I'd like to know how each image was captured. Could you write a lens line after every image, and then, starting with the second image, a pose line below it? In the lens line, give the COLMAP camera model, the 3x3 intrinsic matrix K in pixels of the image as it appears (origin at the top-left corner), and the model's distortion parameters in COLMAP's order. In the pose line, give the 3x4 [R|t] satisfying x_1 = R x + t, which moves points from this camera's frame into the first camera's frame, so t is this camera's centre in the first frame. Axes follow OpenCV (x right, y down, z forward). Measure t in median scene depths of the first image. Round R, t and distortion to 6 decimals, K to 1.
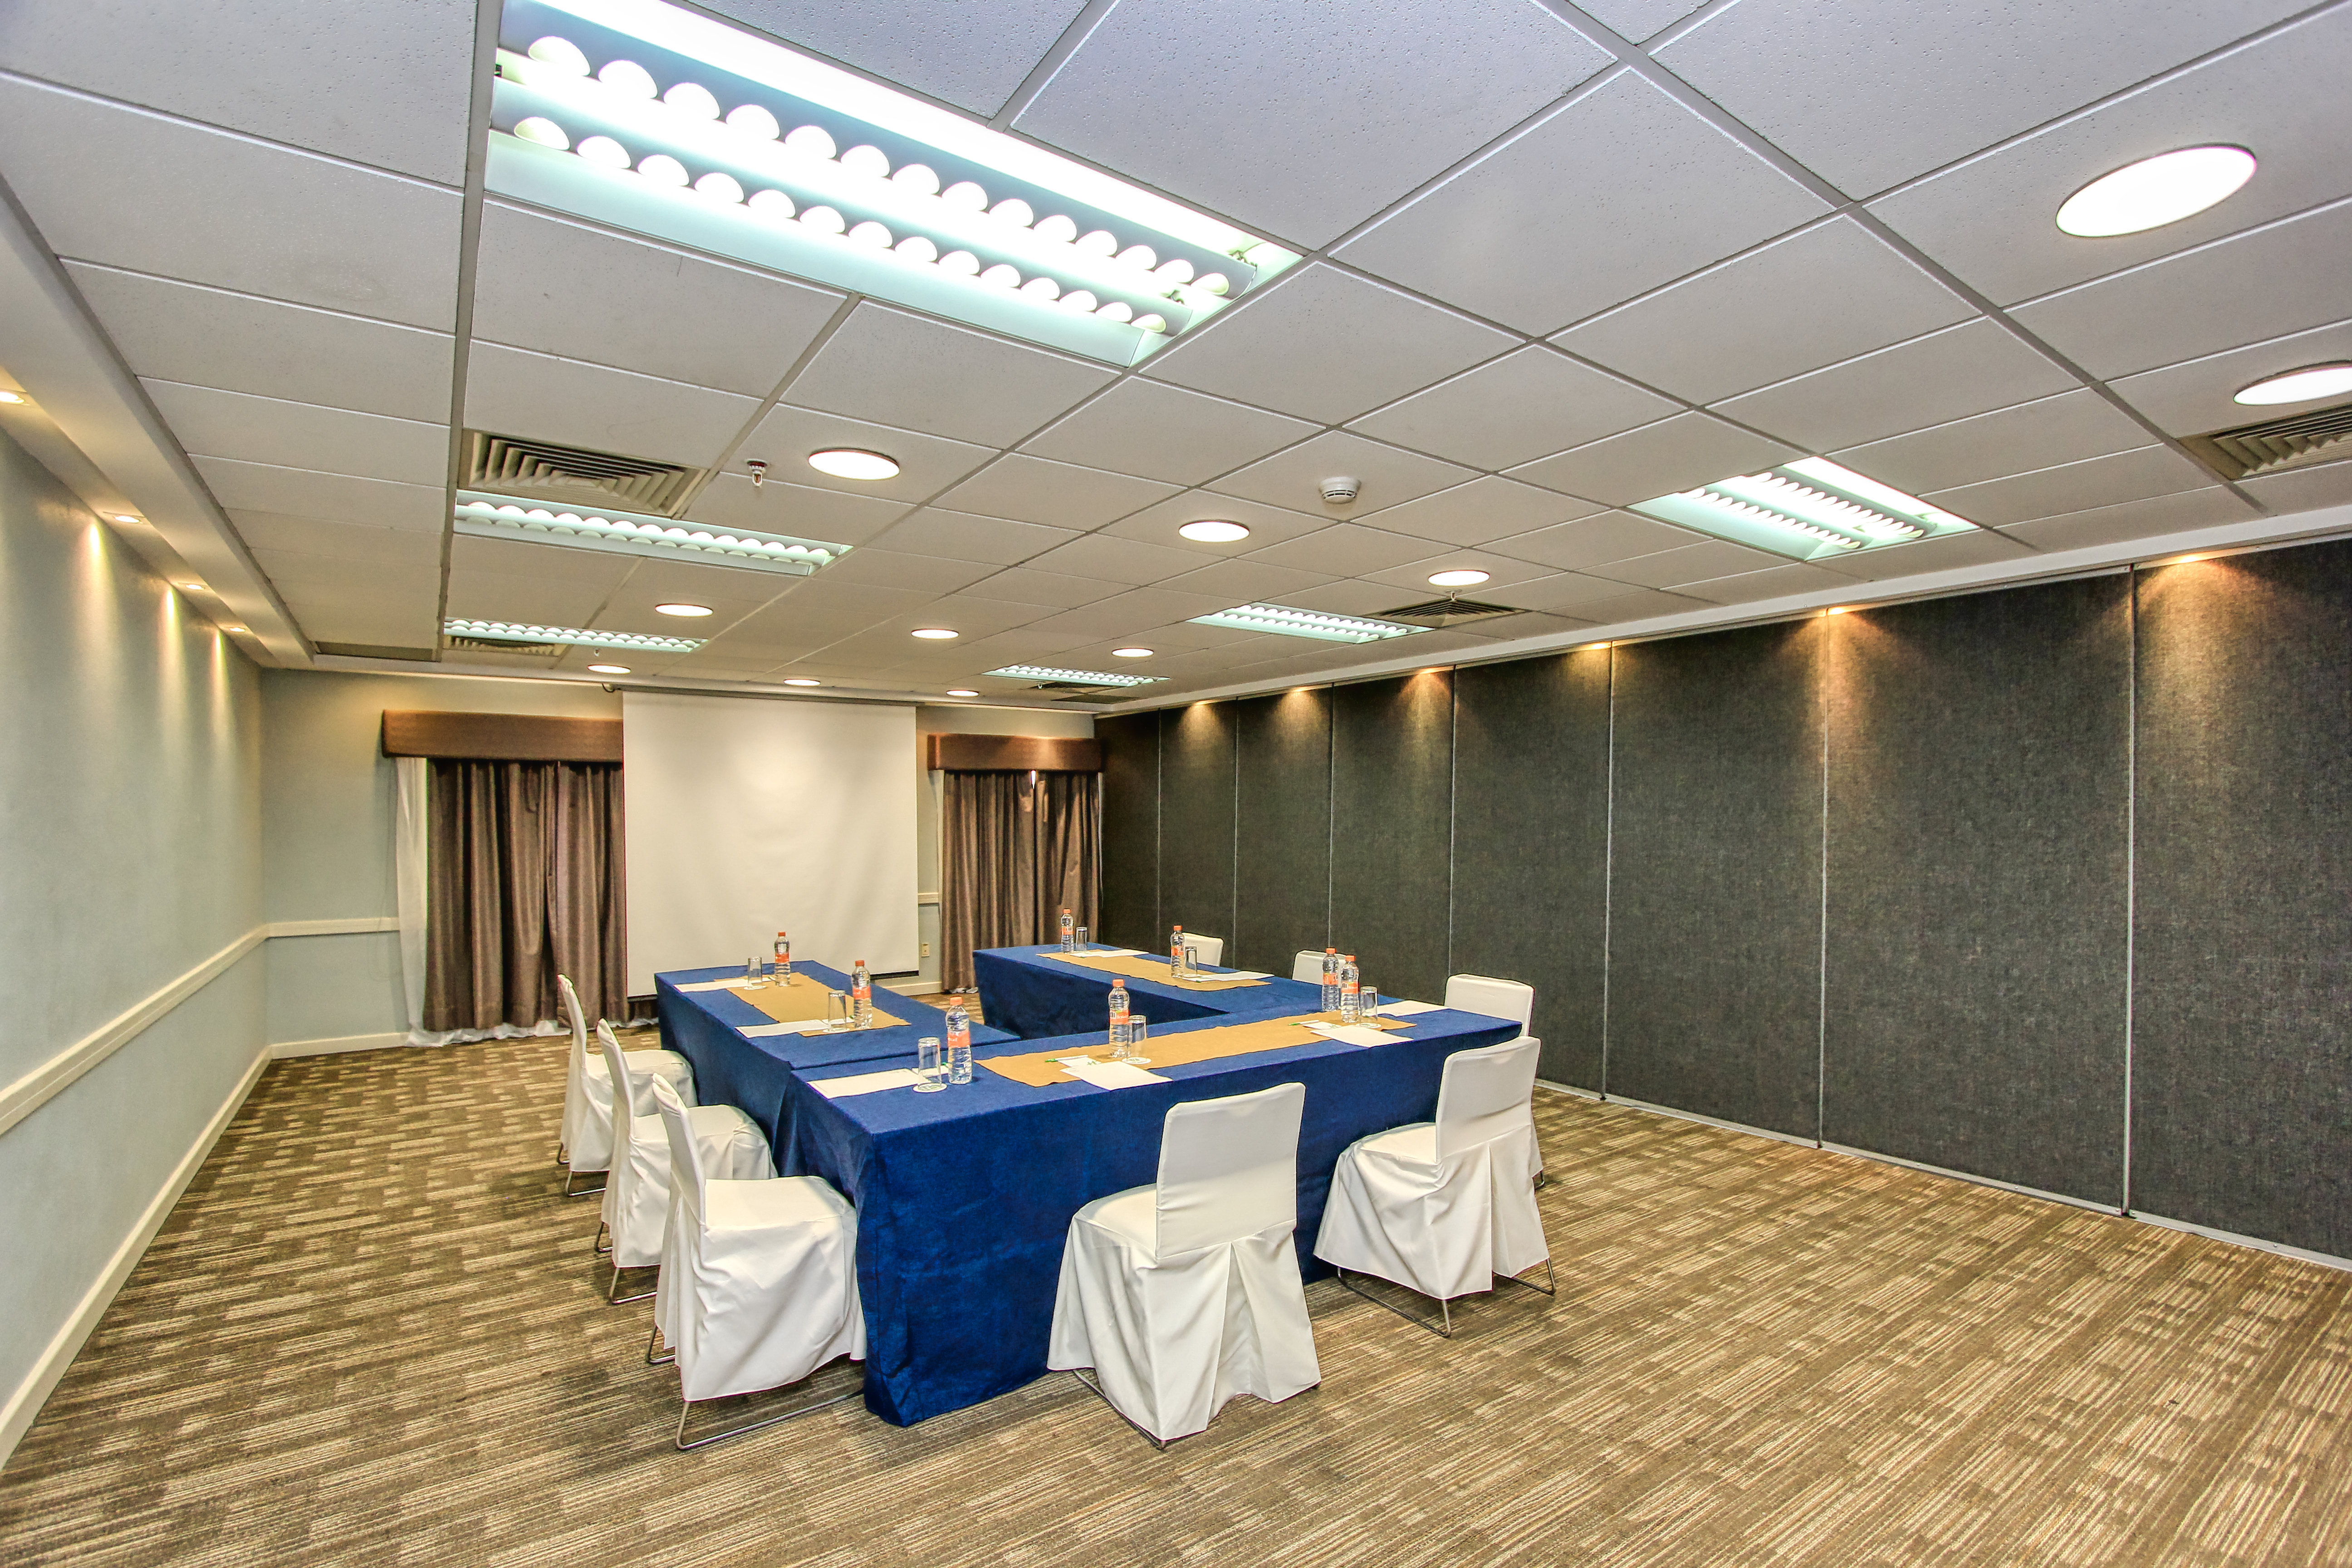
lens RADIAL K [[1084.1, 0, 1179.1], [0, 1084.1, 808.5], [0, 0, 1]] dist [-0.012324, -0.000338]
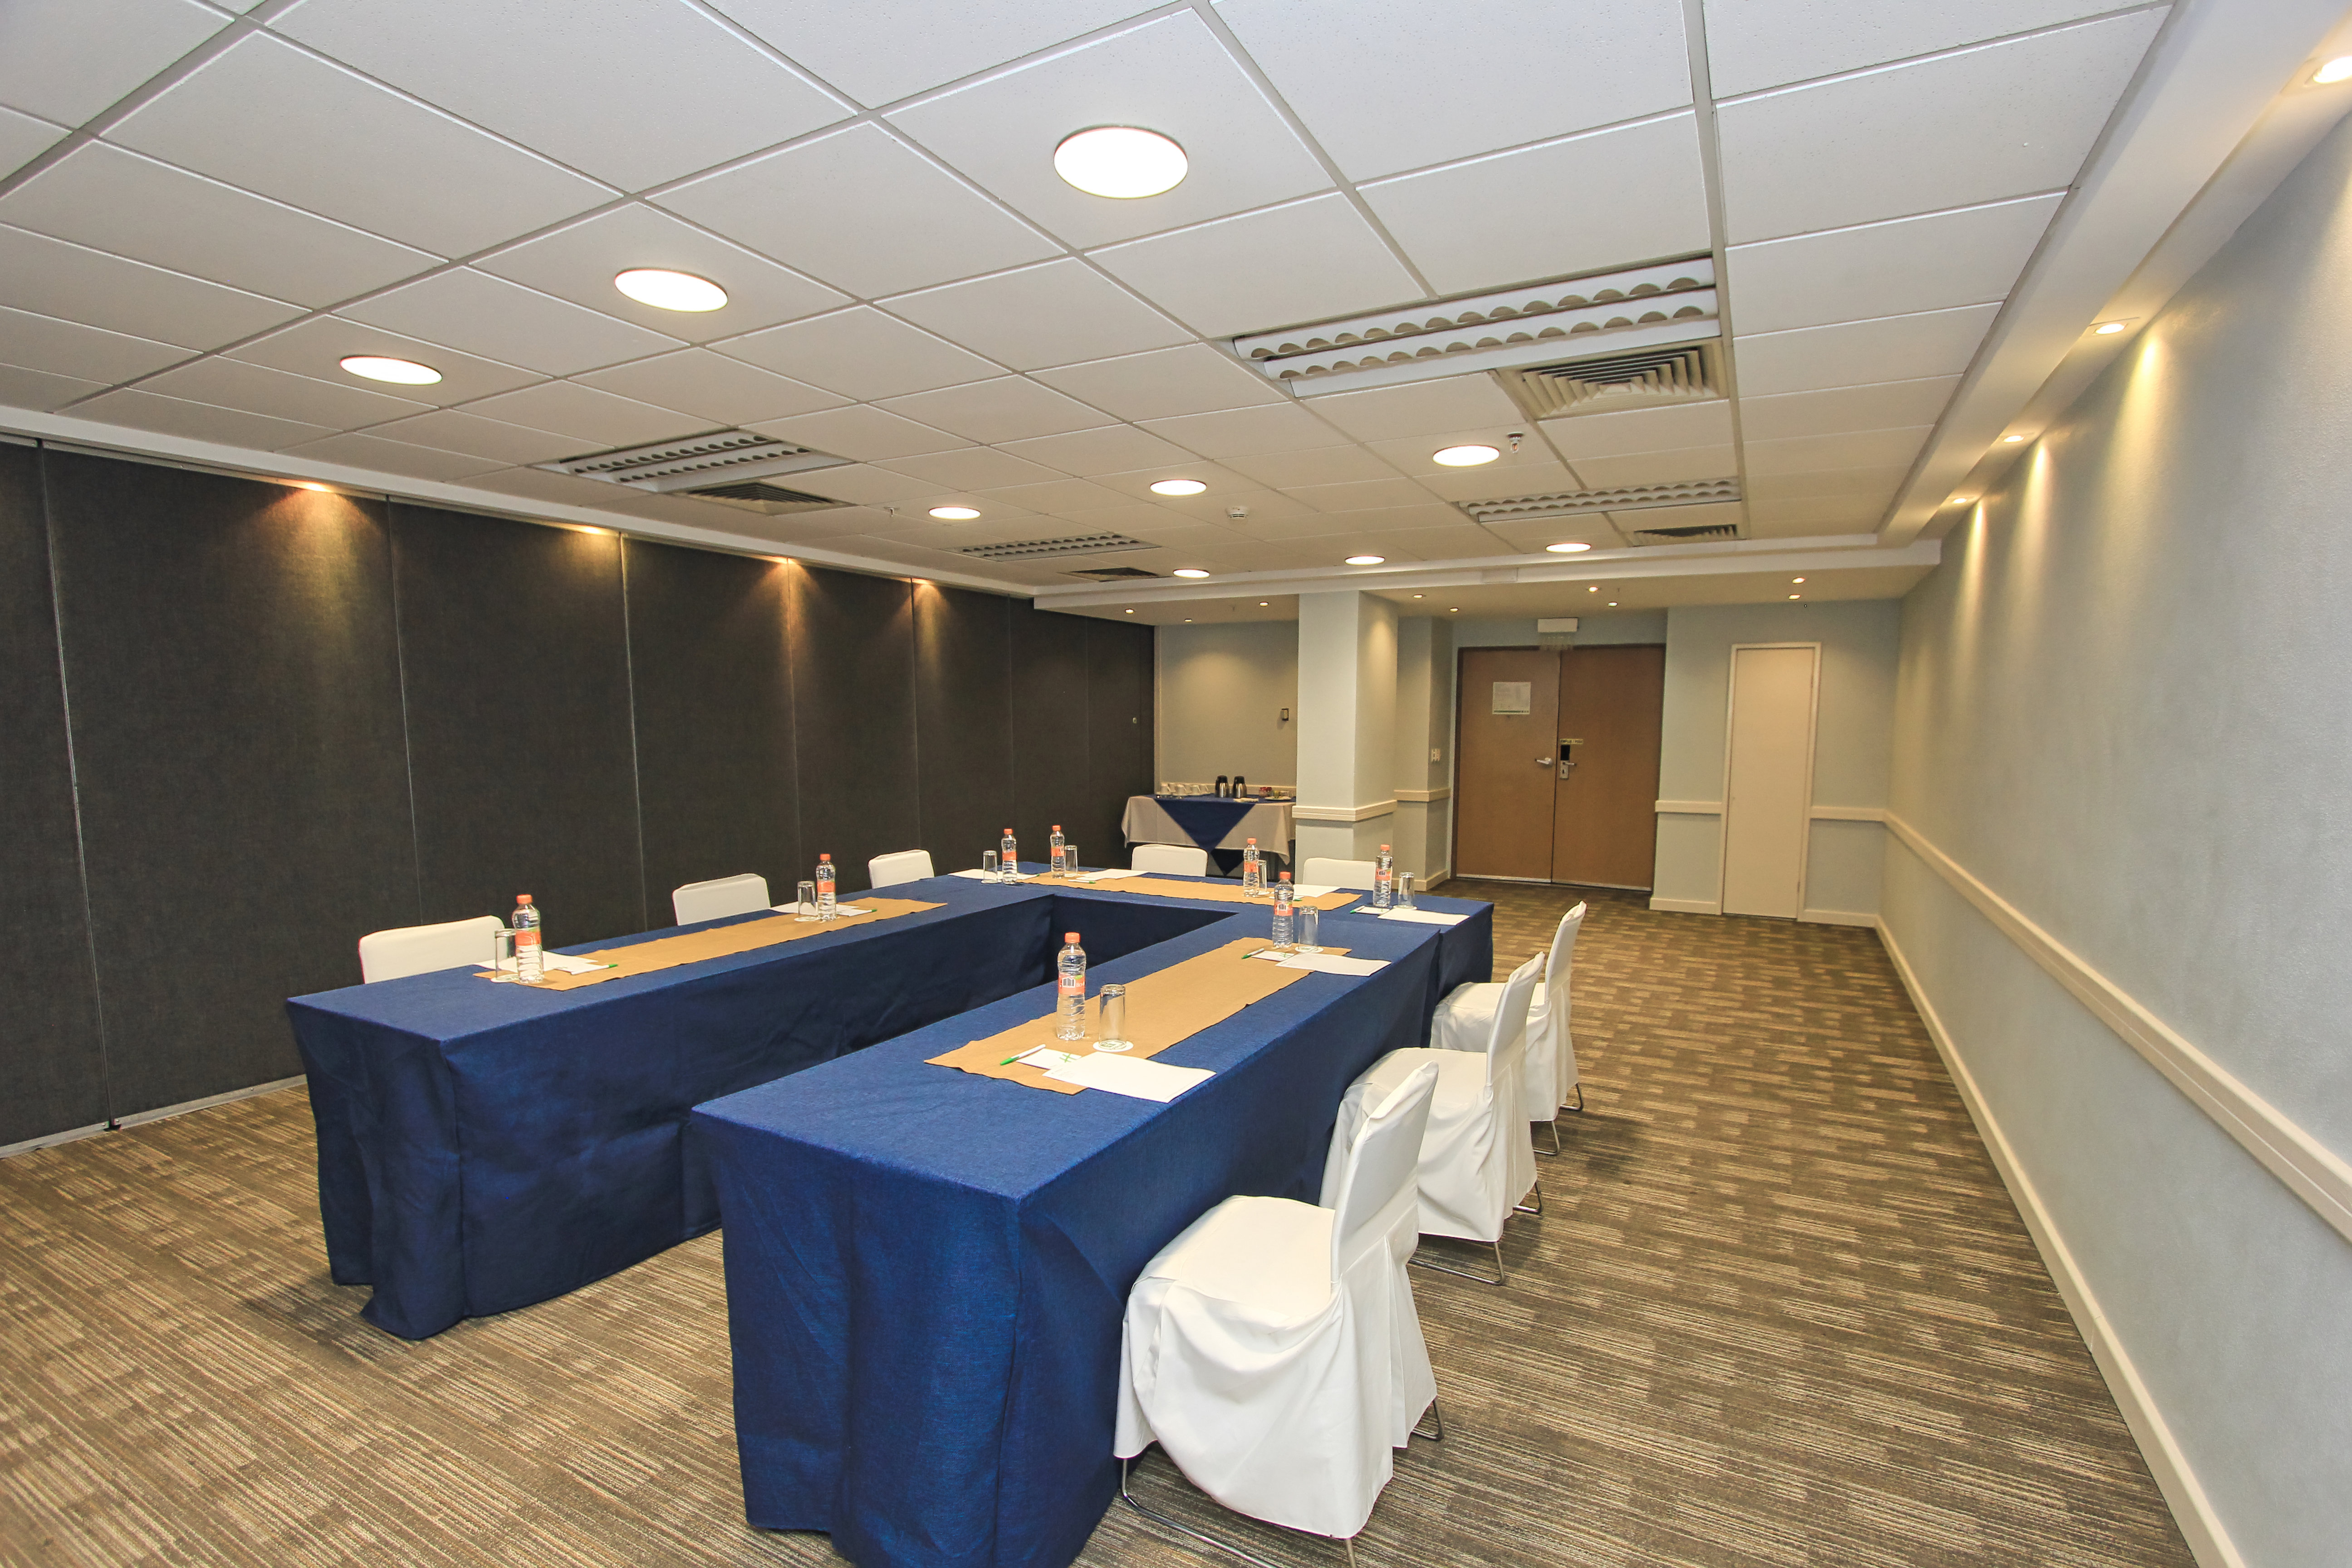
lens RADIAL K [[1084.1, 0, 1140.5], [0, 1084.1, 918.8], [0, 0, 1]] dist [-0.012324, -0.000338]
pose [[-0.429356, -0.162887, 0.888325, -1.171993], [-0.007816, 0.984235, 0.176695, 0.017212], [-0.903102, 0.068922, -0.423860, 1.683617]]
